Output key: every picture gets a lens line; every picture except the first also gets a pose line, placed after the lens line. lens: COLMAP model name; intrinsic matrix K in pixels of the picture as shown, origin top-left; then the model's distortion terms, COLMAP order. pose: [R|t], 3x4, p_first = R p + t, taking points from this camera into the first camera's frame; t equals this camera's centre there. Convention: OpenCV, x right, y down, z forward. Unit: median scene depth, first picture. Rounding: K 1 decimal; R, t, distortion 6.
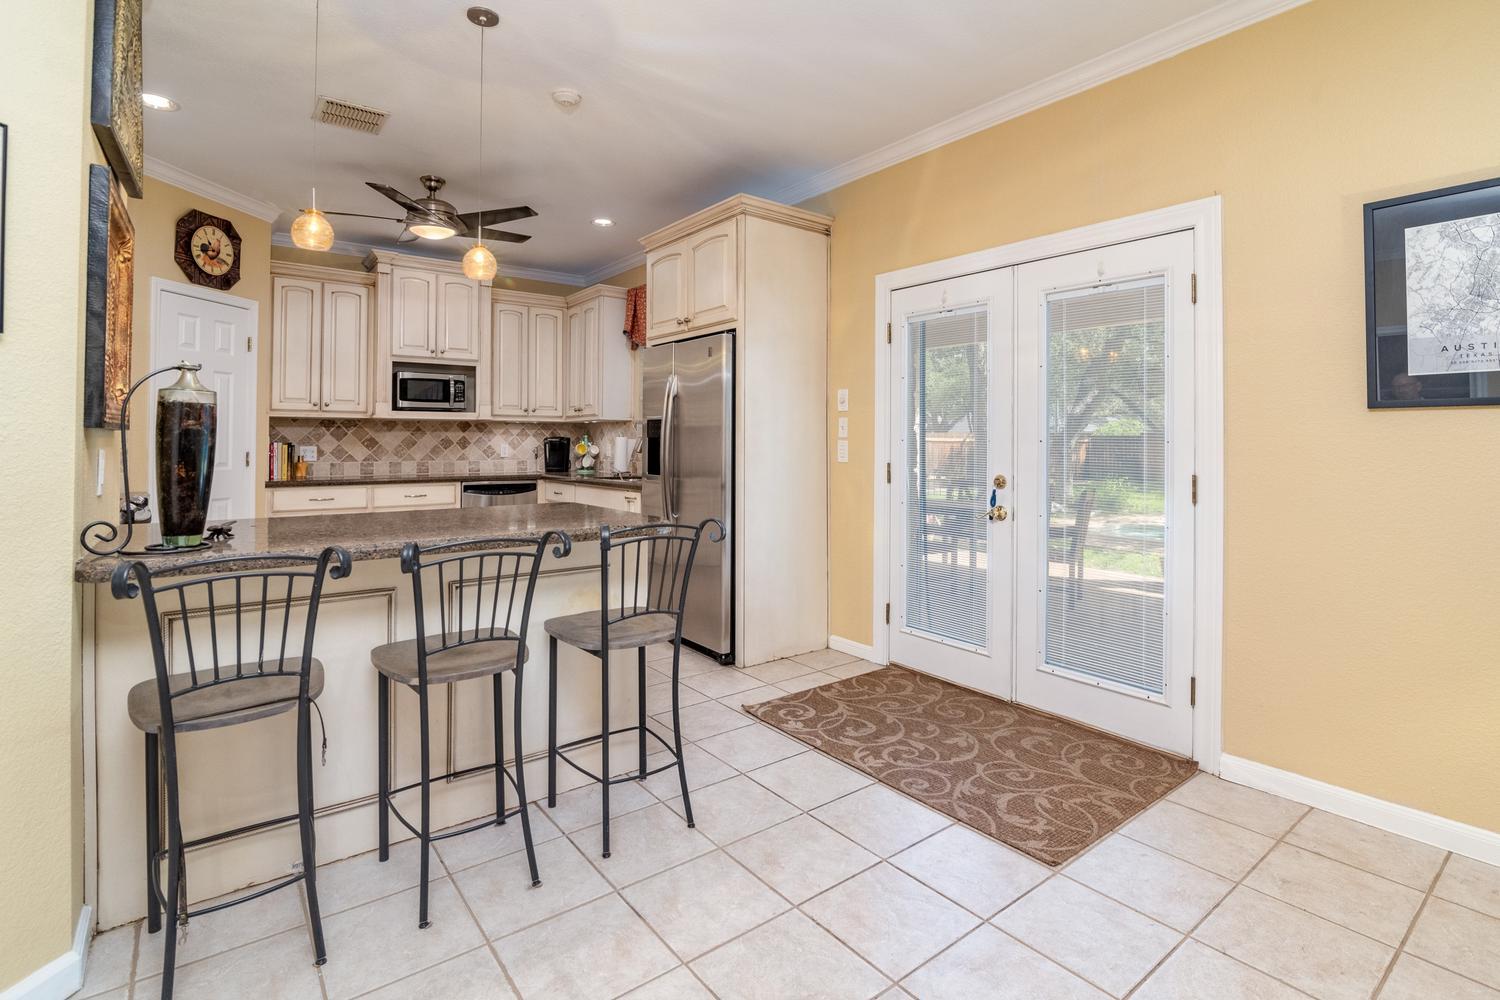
lens RADIAL K [[727.5, 0, 755.0], [0, 727.5, 435.2], [0, 0, 1]] dist [-0.016464, -0.000328]
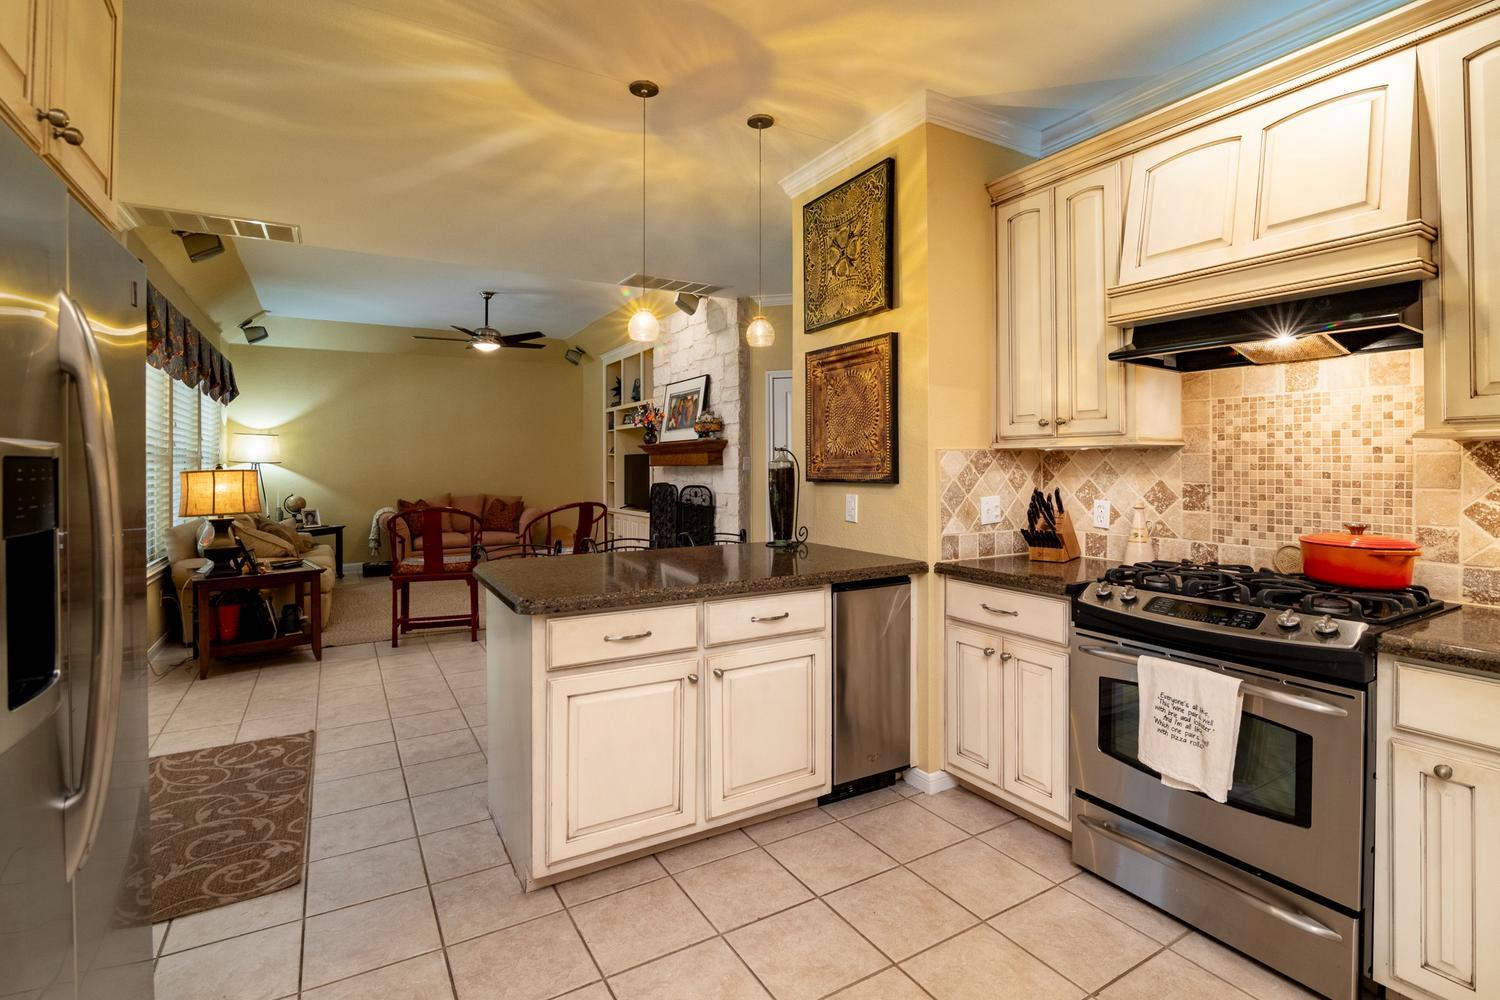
lens RADIAL K [[708.0, 0, 747.2], [0, 708.0, 464.7], [0, 0, 1]] dist [-0.017744, -0.000718]
pose [[-0.991993, 0.003679, 0.126239, -0.331421], [0.002945, 0.999978, -0.005997, -0.015152], [-0.126258, -0.005577, -0.991982, 0.998820]]
